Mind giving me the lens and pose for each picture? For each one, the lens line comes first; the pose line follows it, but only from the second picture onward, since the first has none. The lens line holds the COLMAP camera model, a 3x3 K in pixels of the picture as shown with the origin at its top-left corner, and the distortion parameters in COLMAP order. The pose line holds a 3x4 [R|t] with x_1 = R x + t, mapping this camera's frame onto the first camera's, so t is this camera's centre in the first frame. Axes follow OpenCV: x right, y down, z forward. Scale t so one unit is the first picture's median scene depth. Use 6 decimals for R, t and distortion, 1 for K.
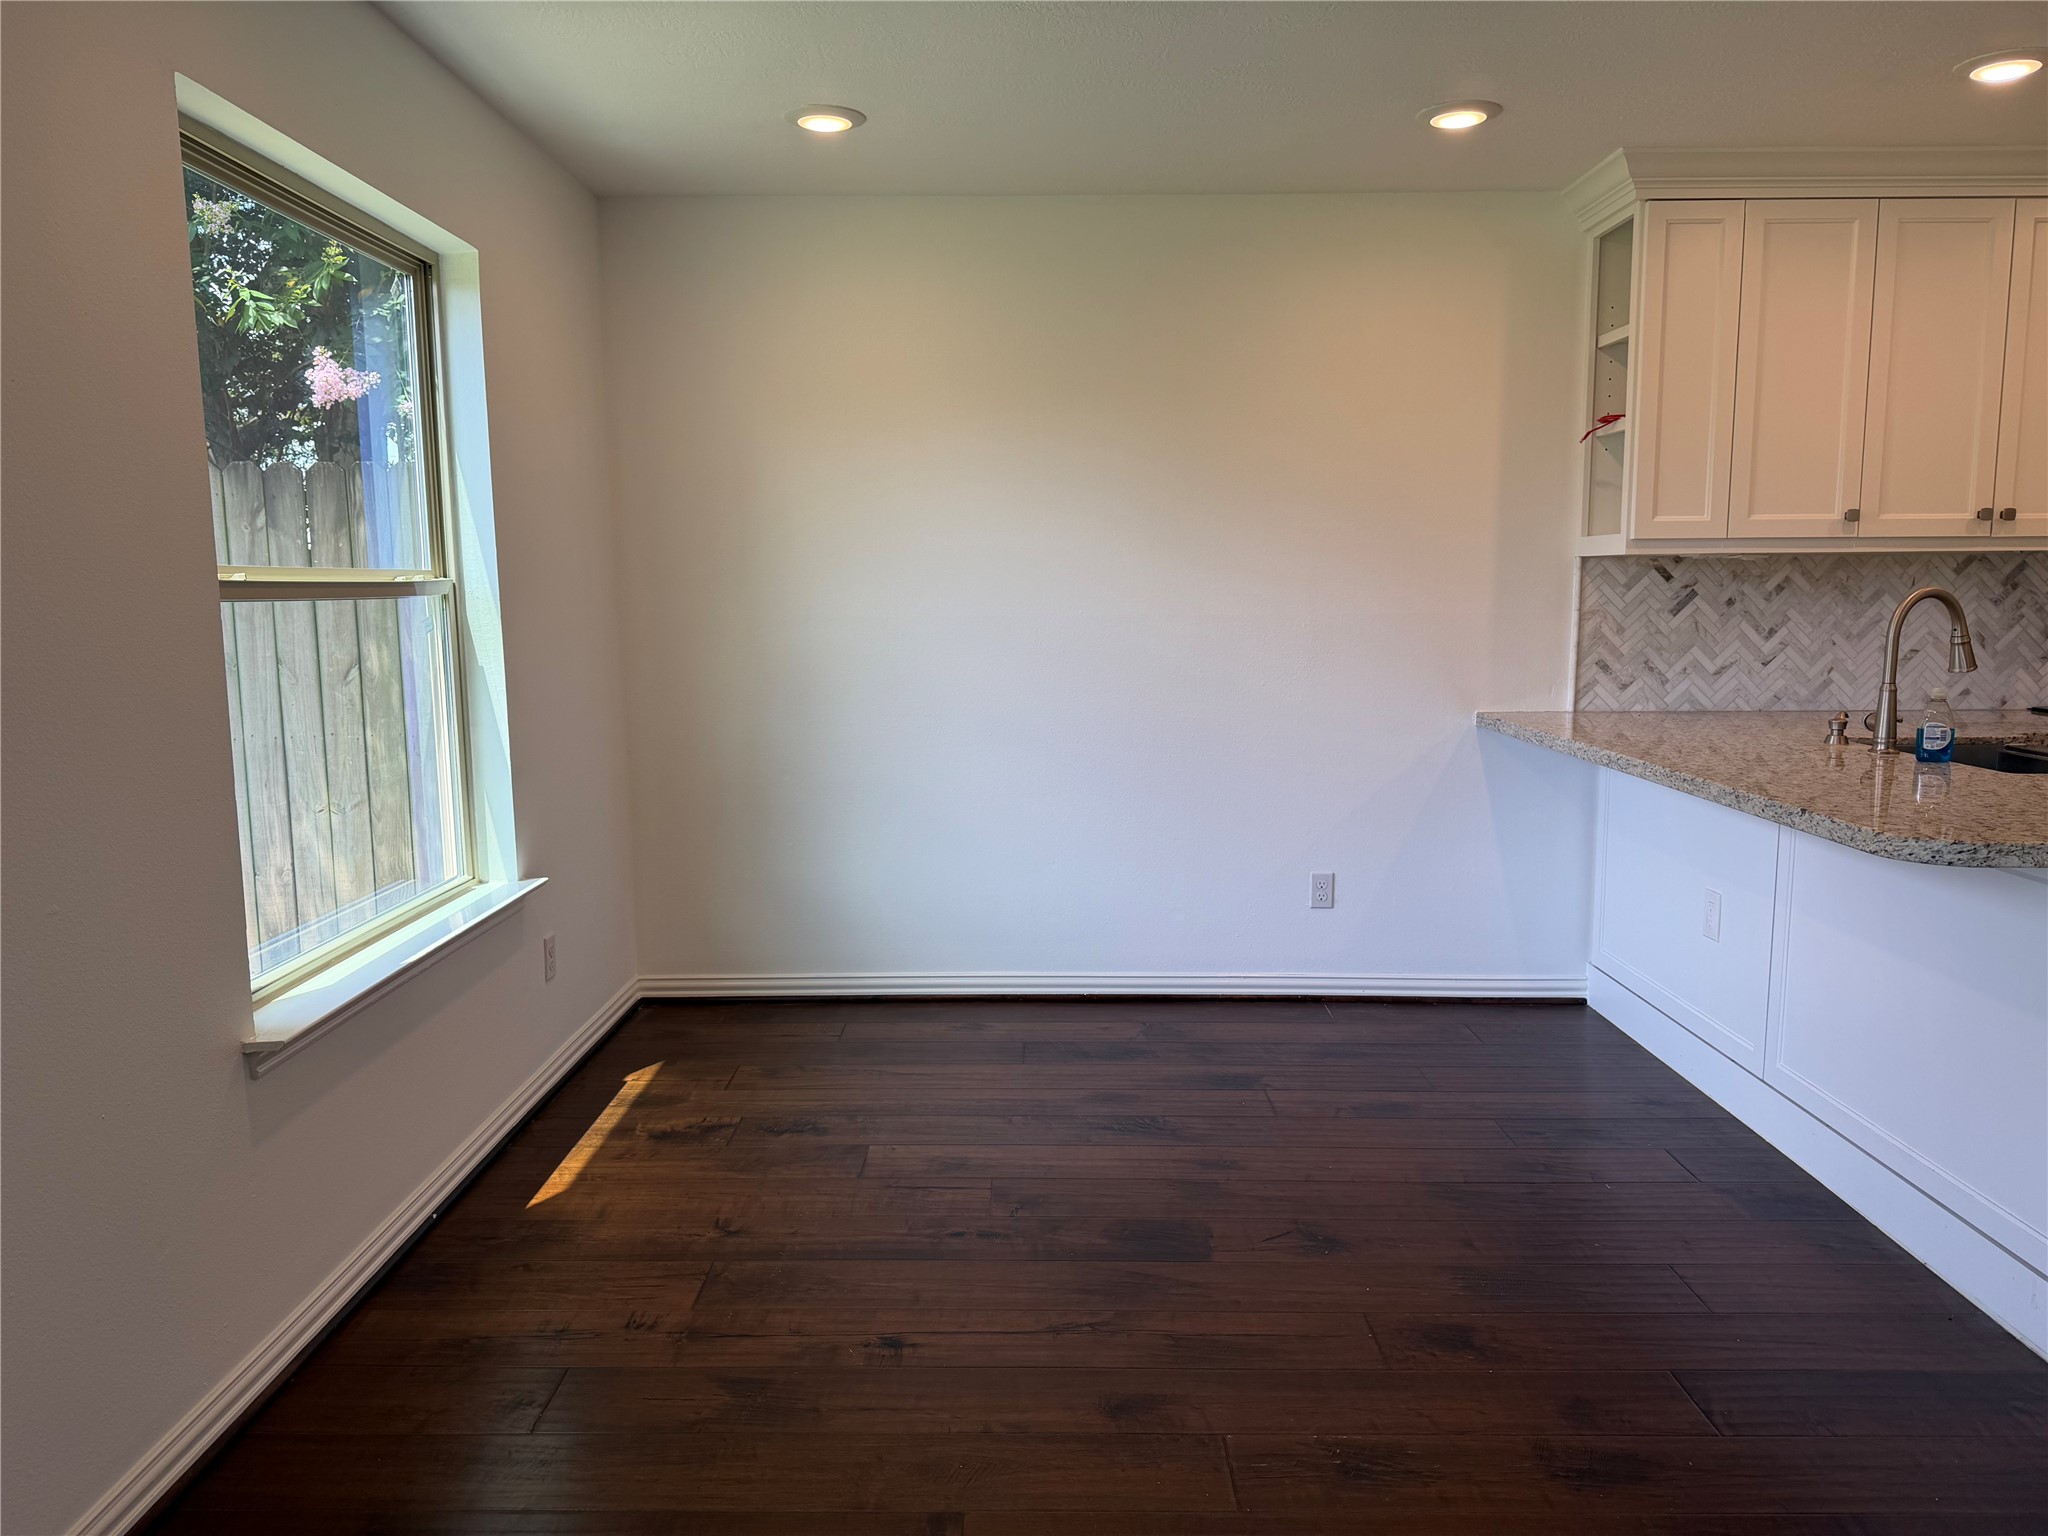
lens RADIAL K [[1430.3, 0, 1024.0], [0, 1430.3, 768.0], [0, 0, 1]] dist [0.084168, -0.072868]
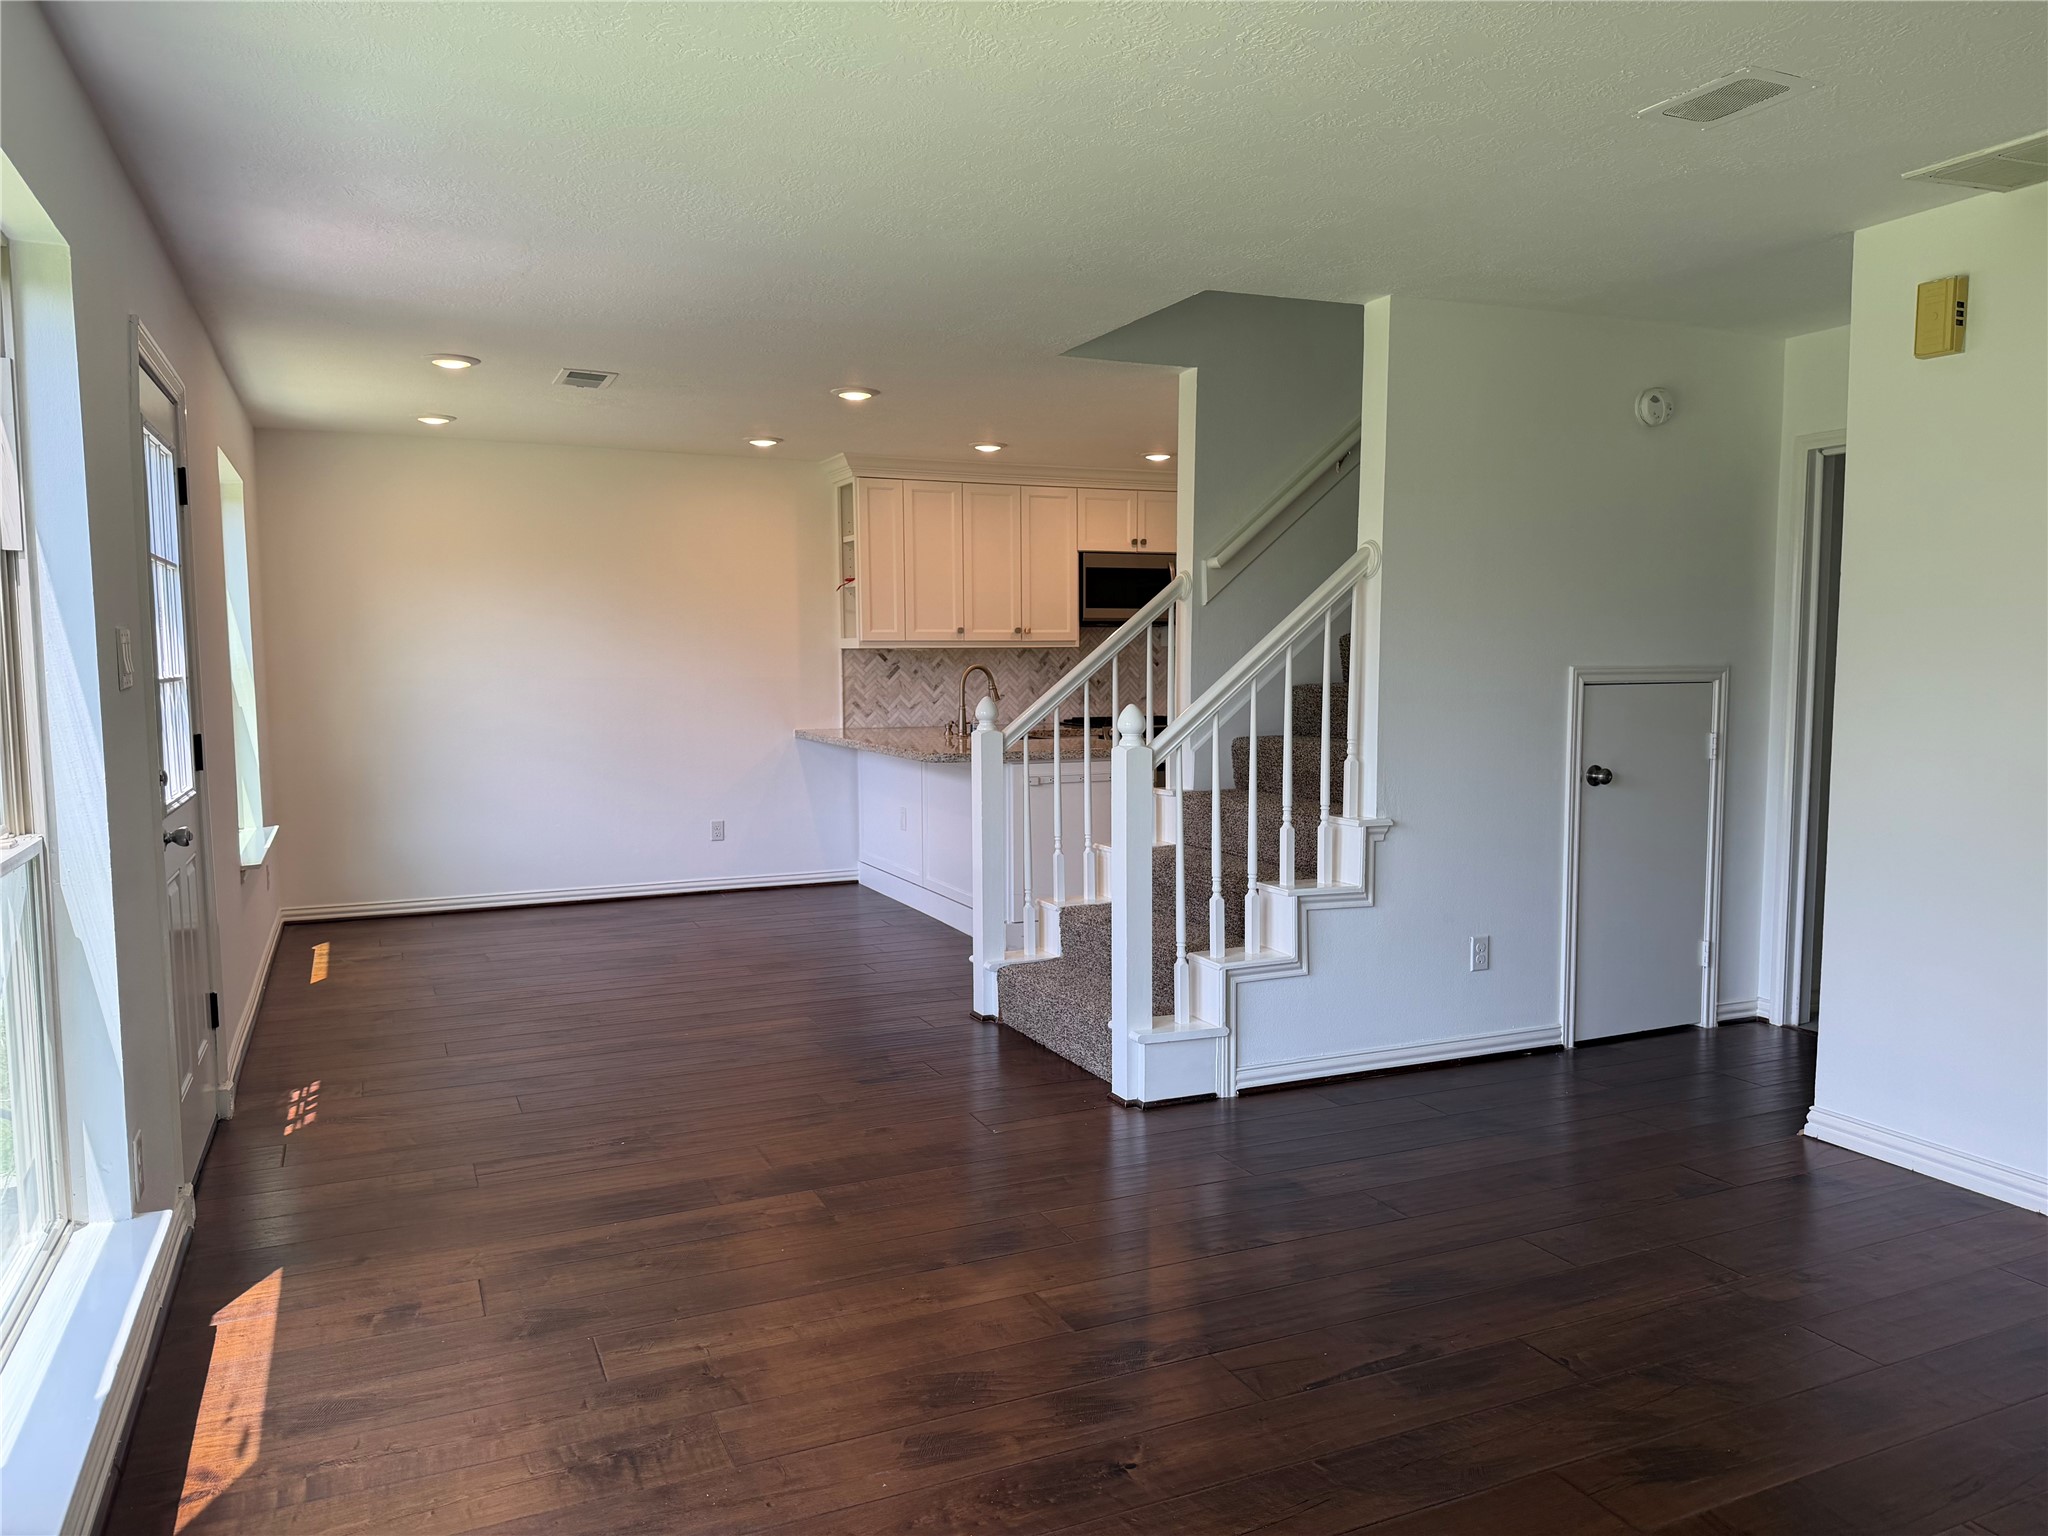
lens RADIAL K [[1430.3, 0, 1024.0], [0, 1430.3, 768.0], [0, 0, 1]] dist [0.084168, -0.072868]
pose [[0.910947, -0.035013, 0.411034, -0.186173], [0.057938, 0.997374, -0.043444, 0.110181], [-0.408434, 0.063390, 0.910584, -0.831155]]
